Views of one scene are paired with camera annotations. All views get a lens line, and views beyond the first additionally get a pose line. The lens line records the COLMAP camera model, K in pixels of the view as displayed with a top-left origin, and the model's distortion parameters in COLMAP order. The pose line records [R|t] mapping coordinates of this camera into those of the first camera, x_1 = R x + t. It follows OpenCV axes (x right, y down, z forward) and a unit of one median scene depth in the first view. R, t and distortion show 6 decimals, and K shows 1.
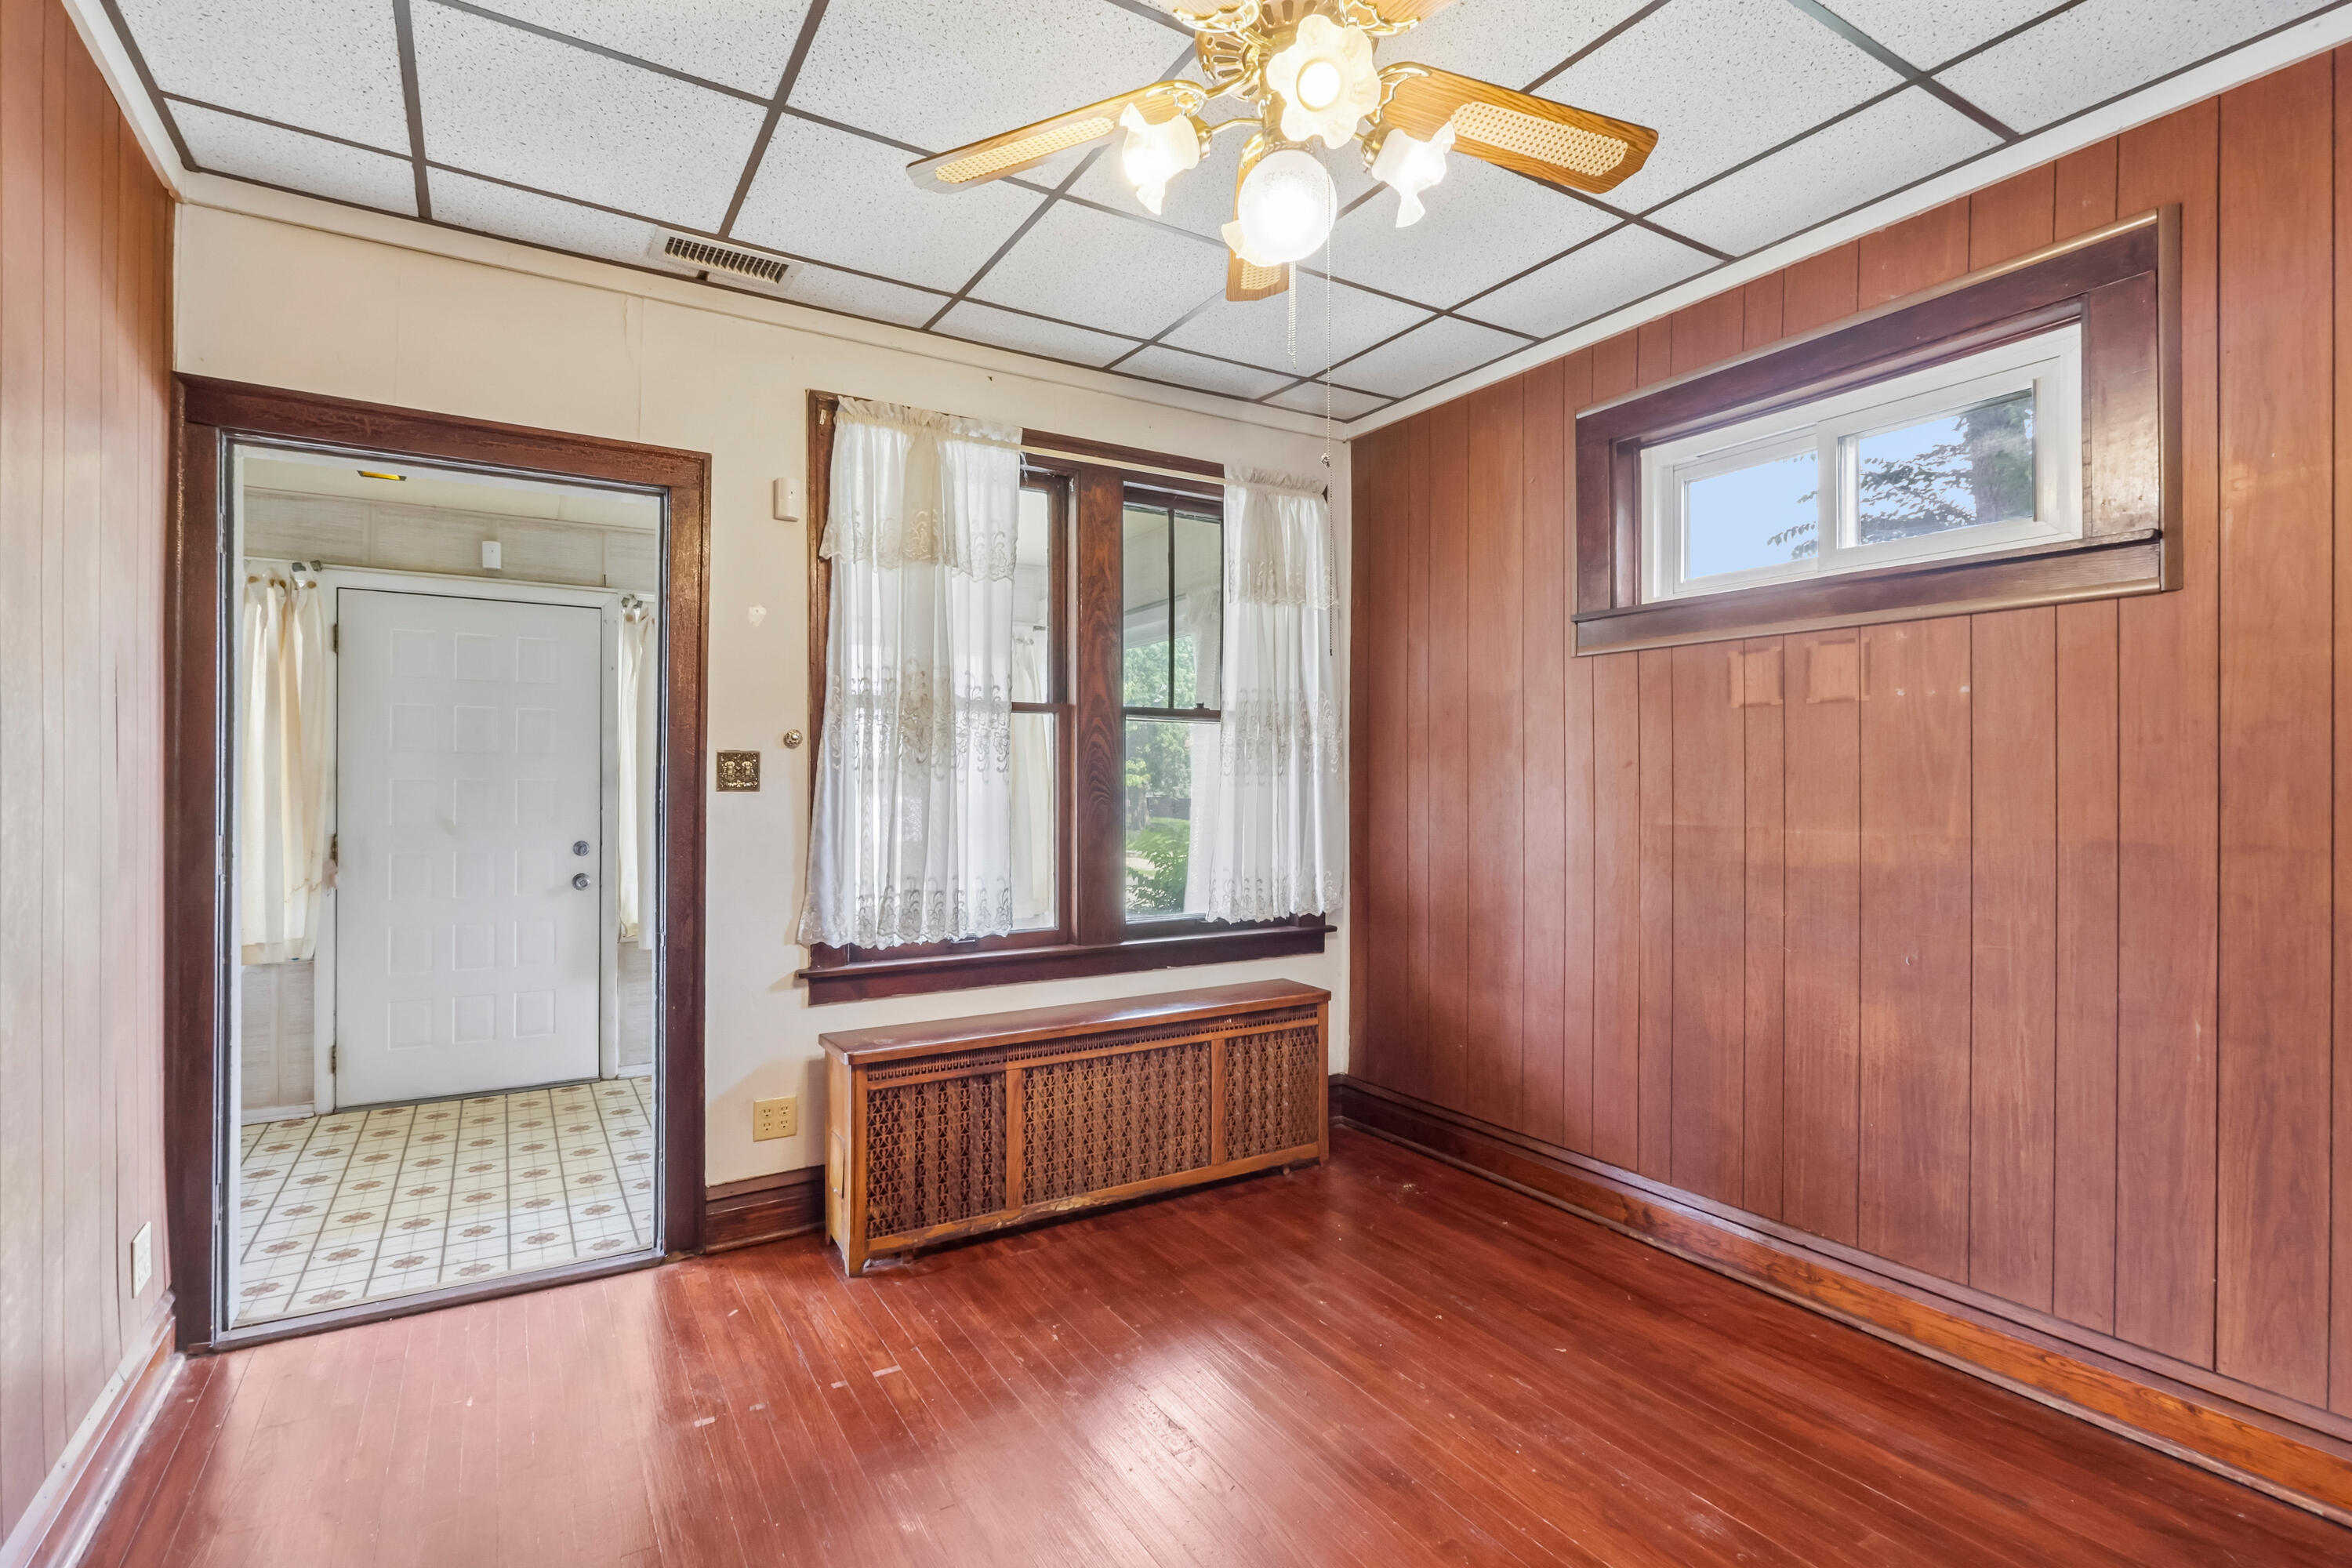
lens RADIAL K [[1096.2, 0, 1142.8], [0, 1096.2, 780.3], [0, 0, 1]] dist [-0.001788, 0.001897]
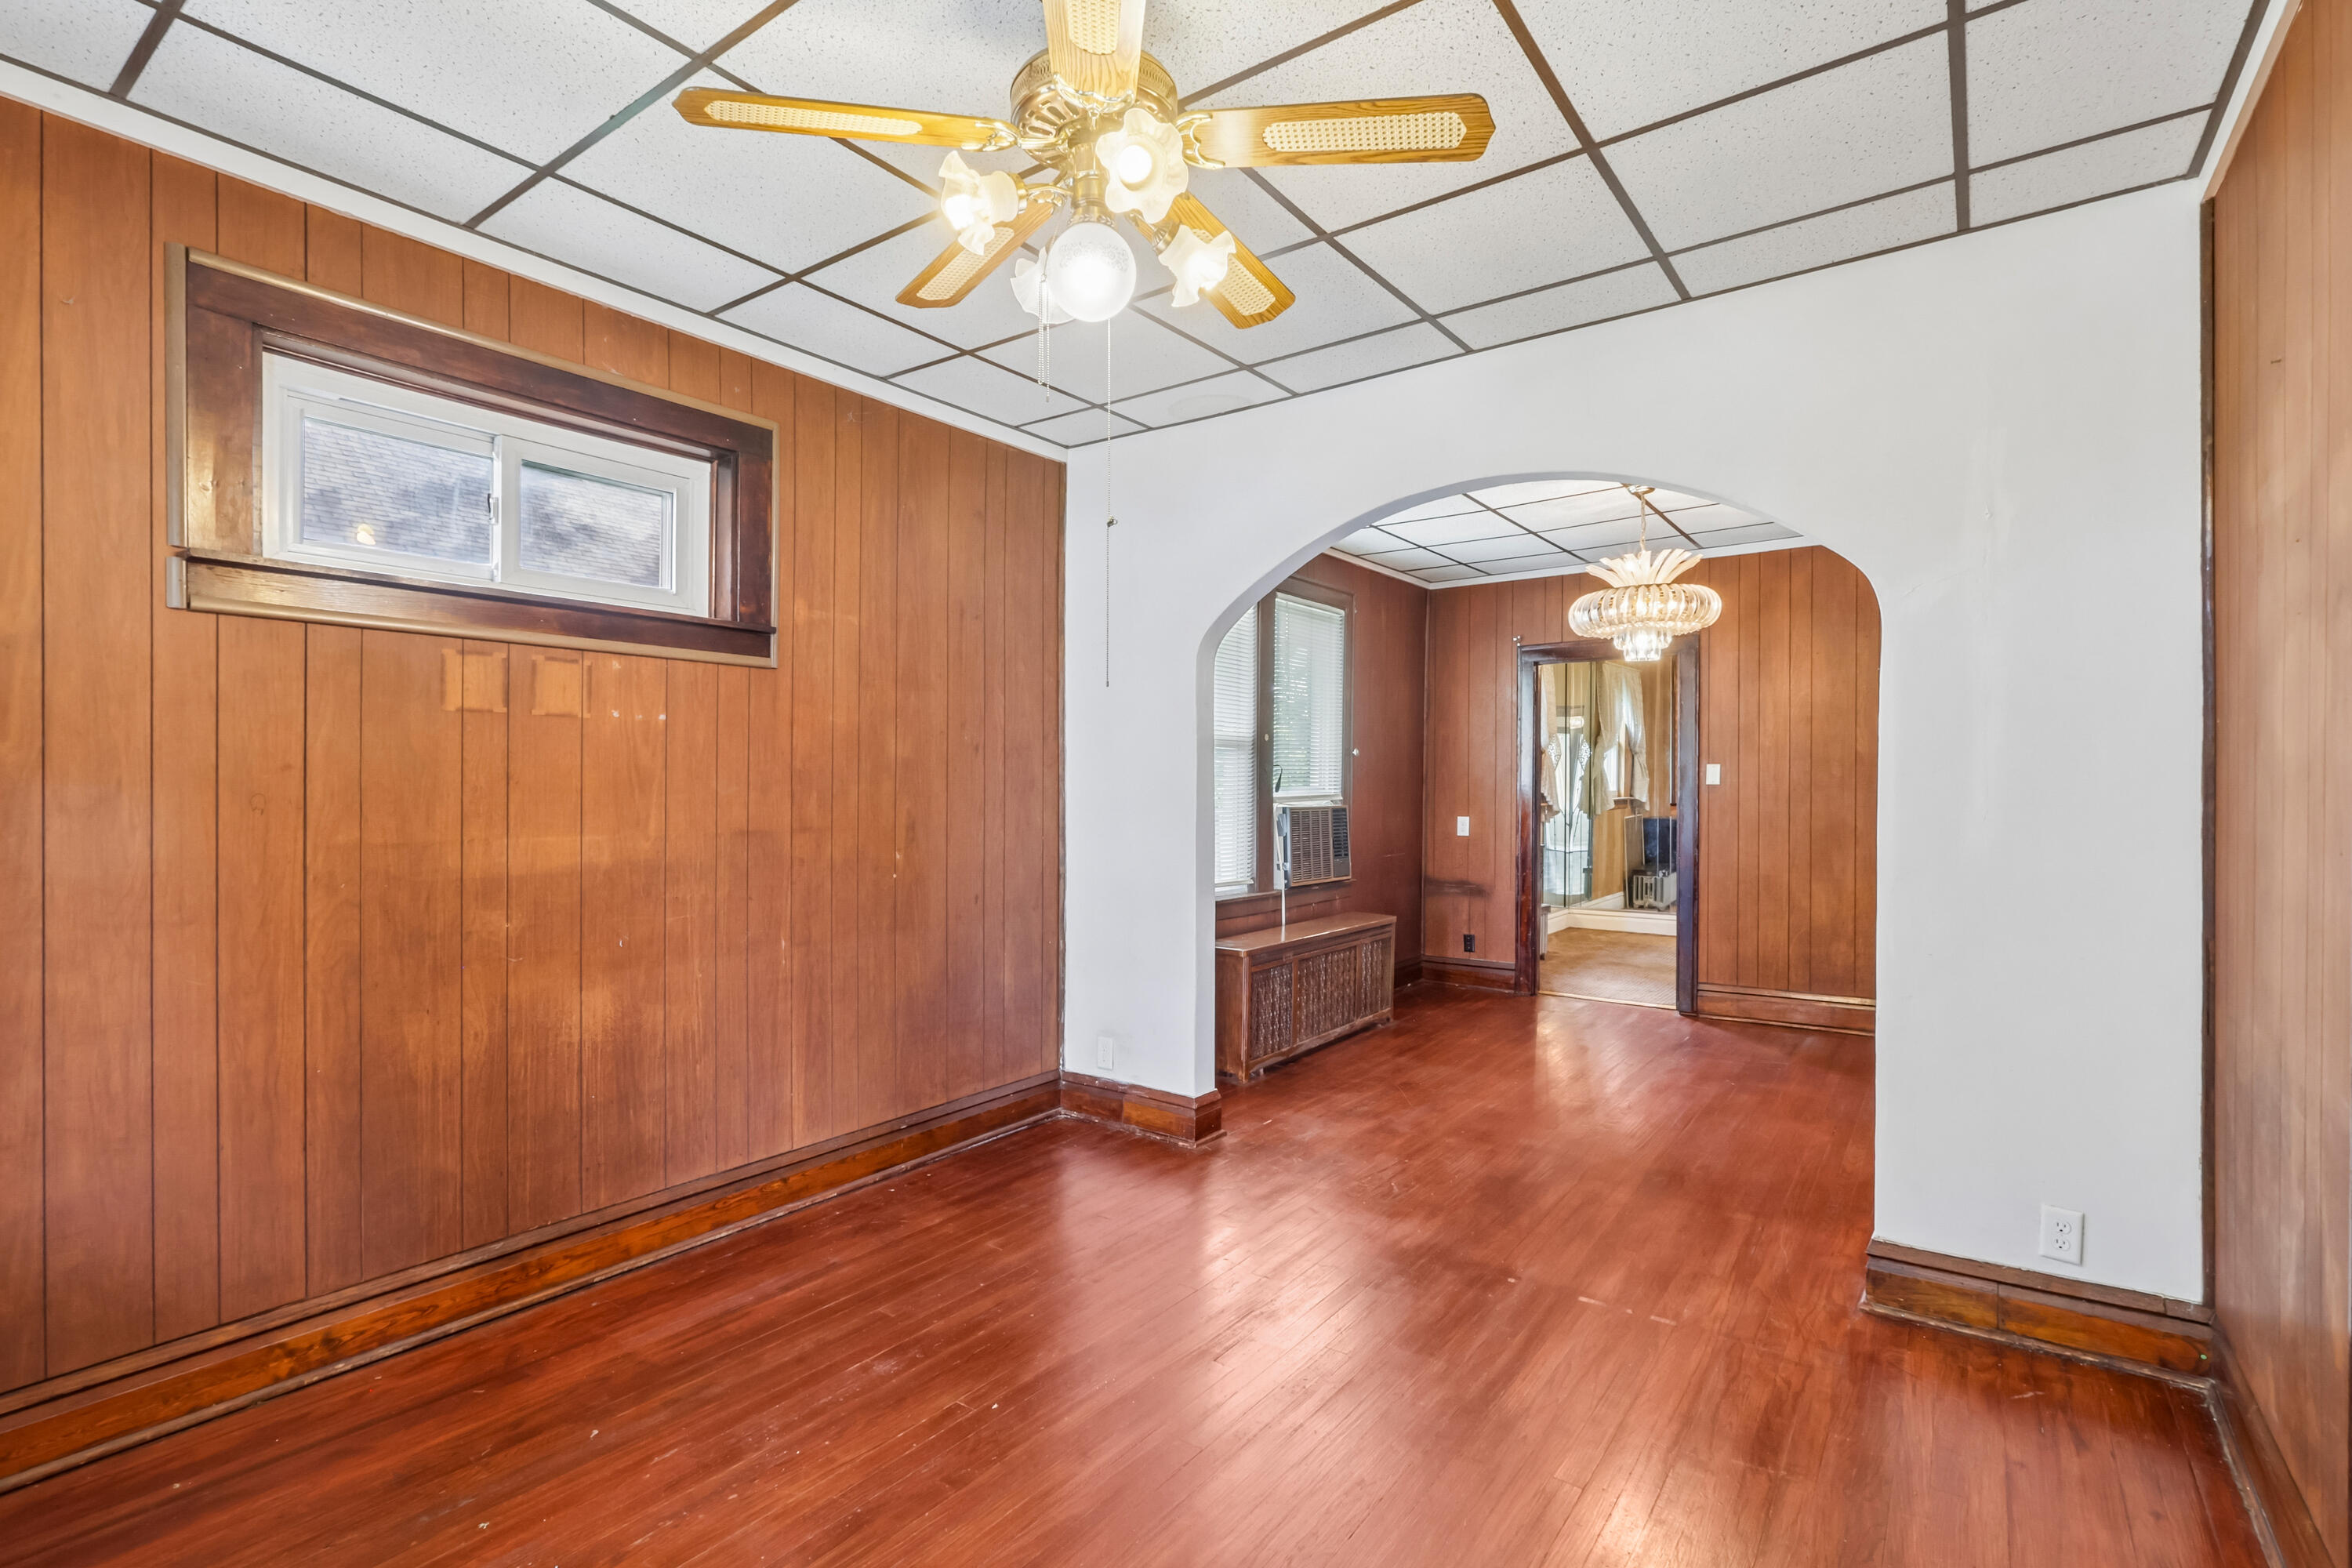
lens RADIAL K [[1096.2, 0, 1175.9], [0, 1096.2, 793.5], [0, 0, 1]] dist [-0.001788, 0.001897]
pose [[-0.386684, -0.004915, 0.922199, -0.498257], [0.003125, 0.999973, 0.006639, -0.001323], [-0.922207, 0.005450, -0.386659, 0.734153]]
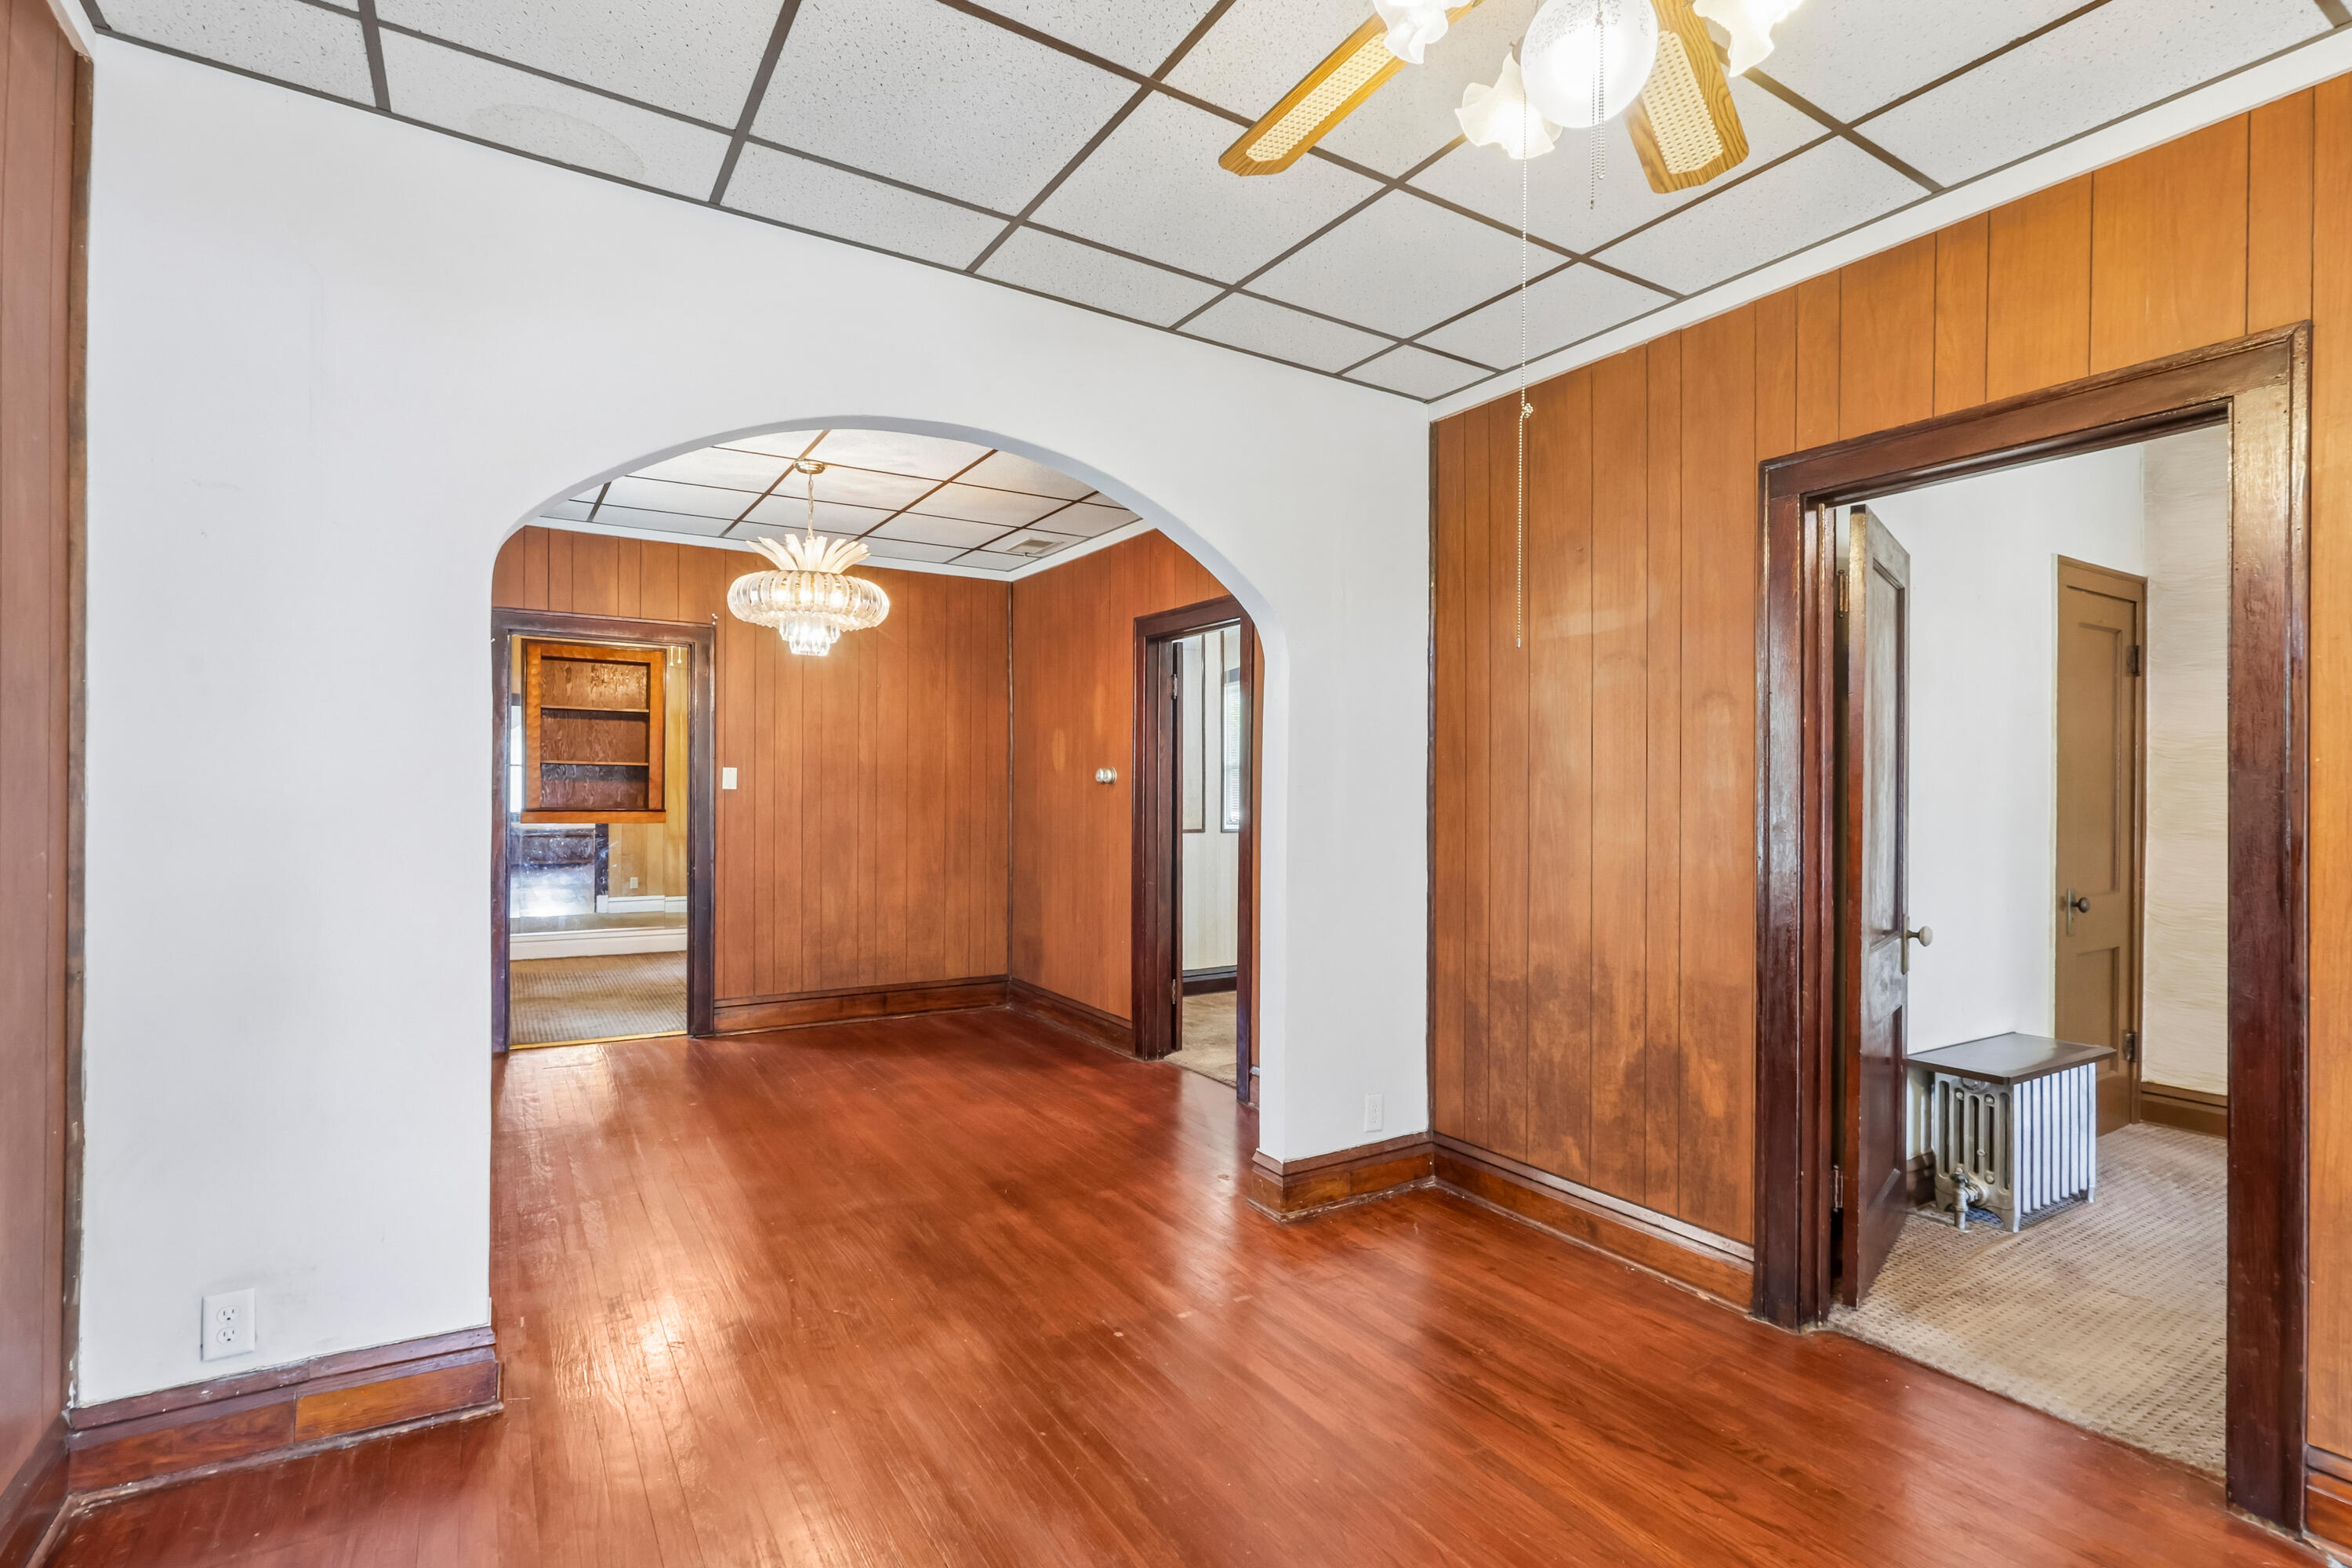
lens RADIAL K [[1096.2, 0, 1167.2], [0, 1096.2, 805.3], [0, 0, 1]] dist [-0.001788, 0.001897]
pose [[-0.999941, -0.008083, -0.007222, 0.230045], [-0.008161, 0.999907, 0.010937, 0.000030], [0.007133, 0.010996, -0.999914, 0.962075]]
